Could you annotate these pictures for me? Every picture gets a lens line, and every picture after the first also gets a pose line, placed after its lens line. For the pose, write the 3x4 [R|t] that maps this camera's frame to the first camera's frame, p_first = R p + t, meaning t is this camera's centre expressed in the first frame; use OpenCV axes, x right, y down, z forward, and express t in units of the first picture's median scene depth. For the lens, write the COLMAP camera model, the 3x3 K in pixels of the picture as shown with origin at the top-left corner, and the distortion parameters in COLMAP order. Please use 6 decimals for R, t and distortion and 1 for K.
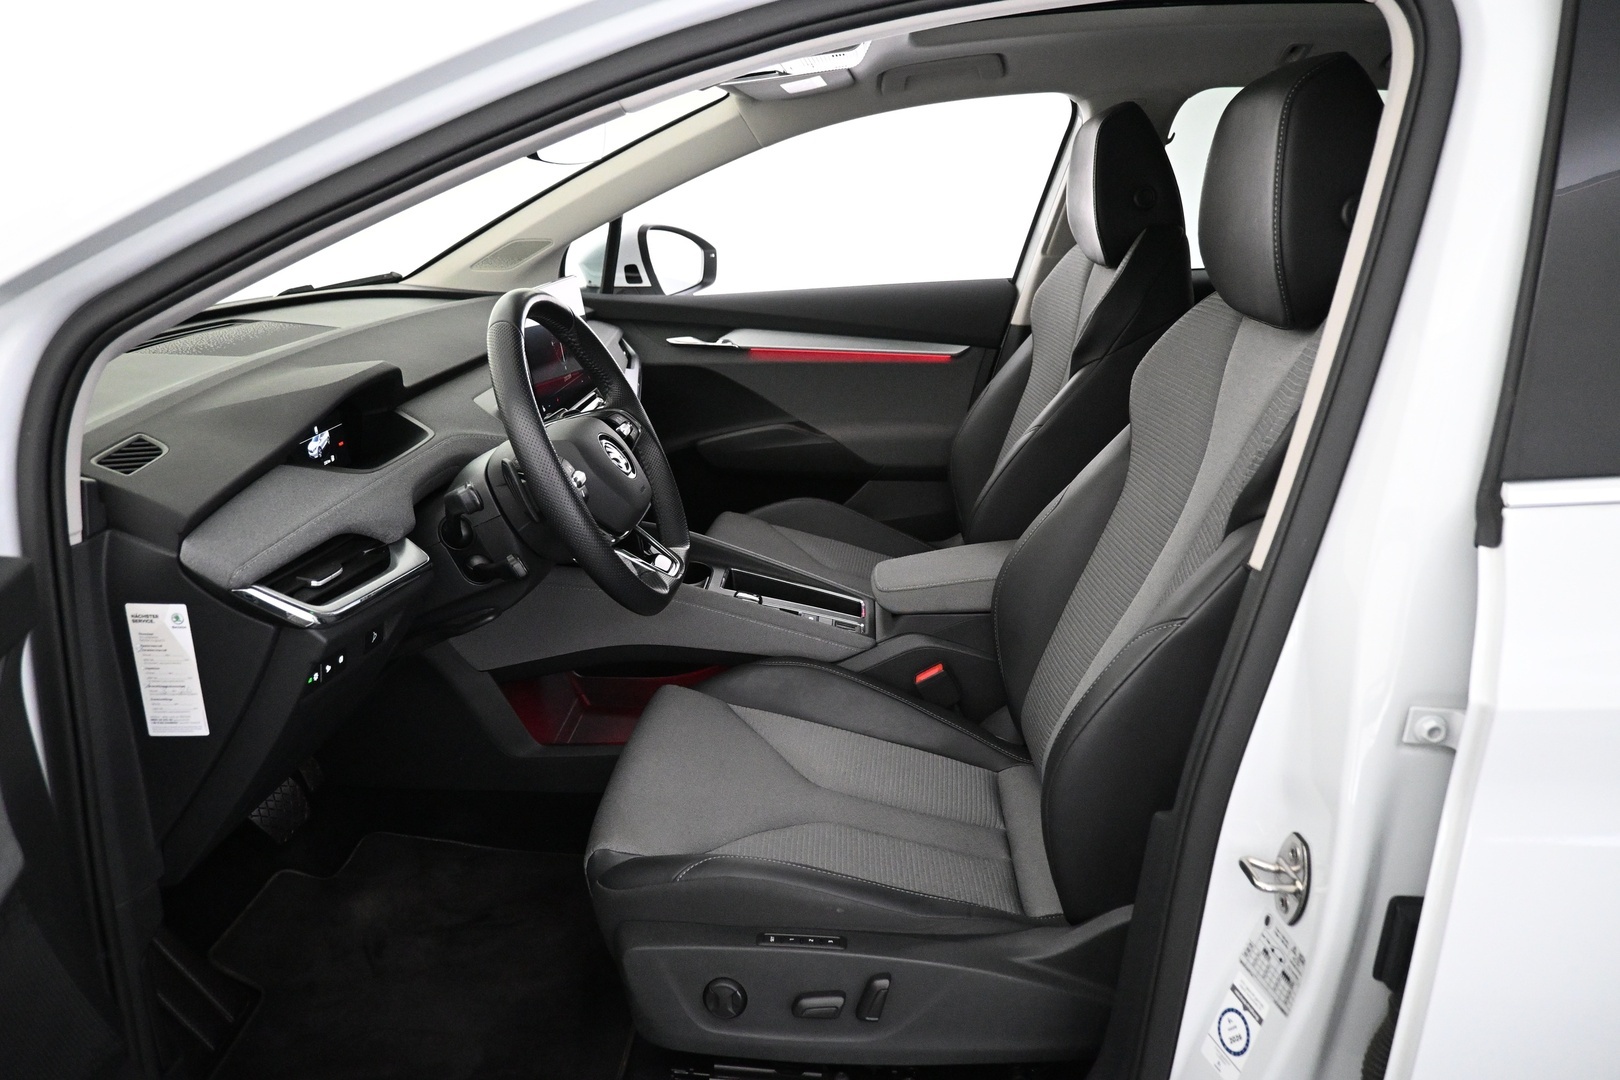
lens RADIAL K [[1108.4, 0, 810.0], [0, 1108.4, 484.9], [0, 0, 1]] dist [0.000914, -0.000567]
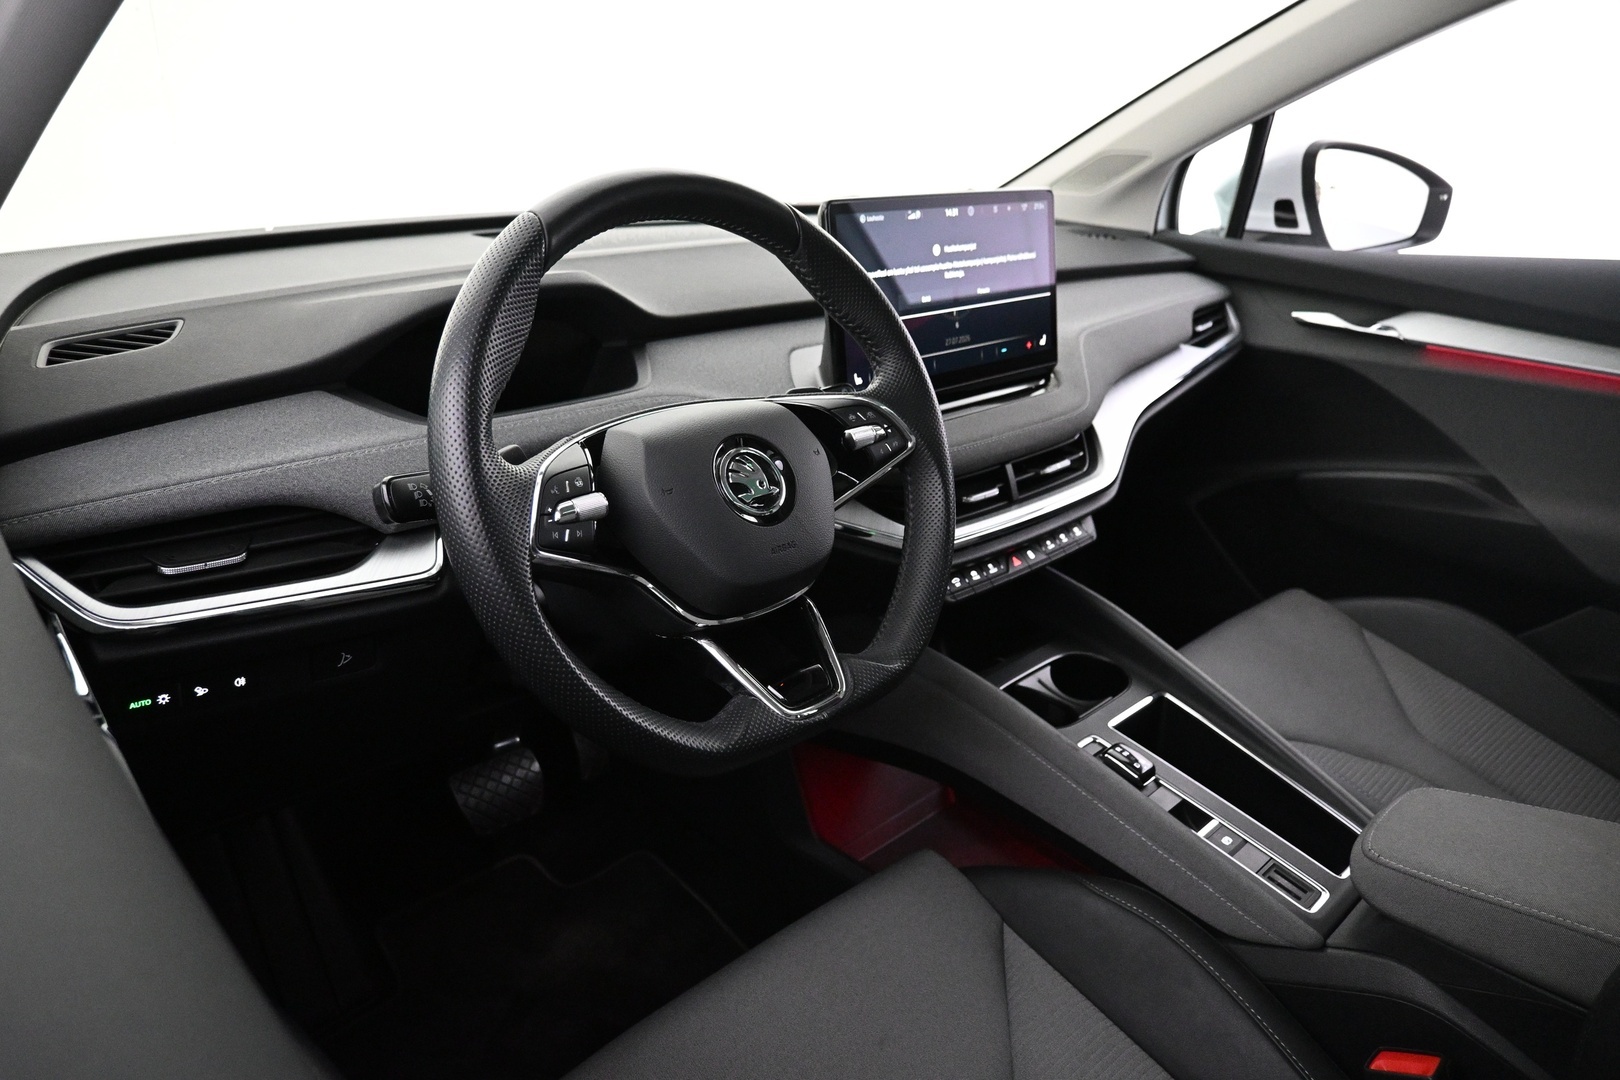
lens RADIAL K [[1108.4, 0, 810.0], [0, 1108.4, 484.9], [0, 0, 1]] dist [0.000914, -0.000567]
pose [[0.725191, 0.228589, -0.649496, 0.115704], [-0.199036, 0.972608, 0.120076, -0.051990], [0.659154, 0.042195, 0.750824, 0.304767]]
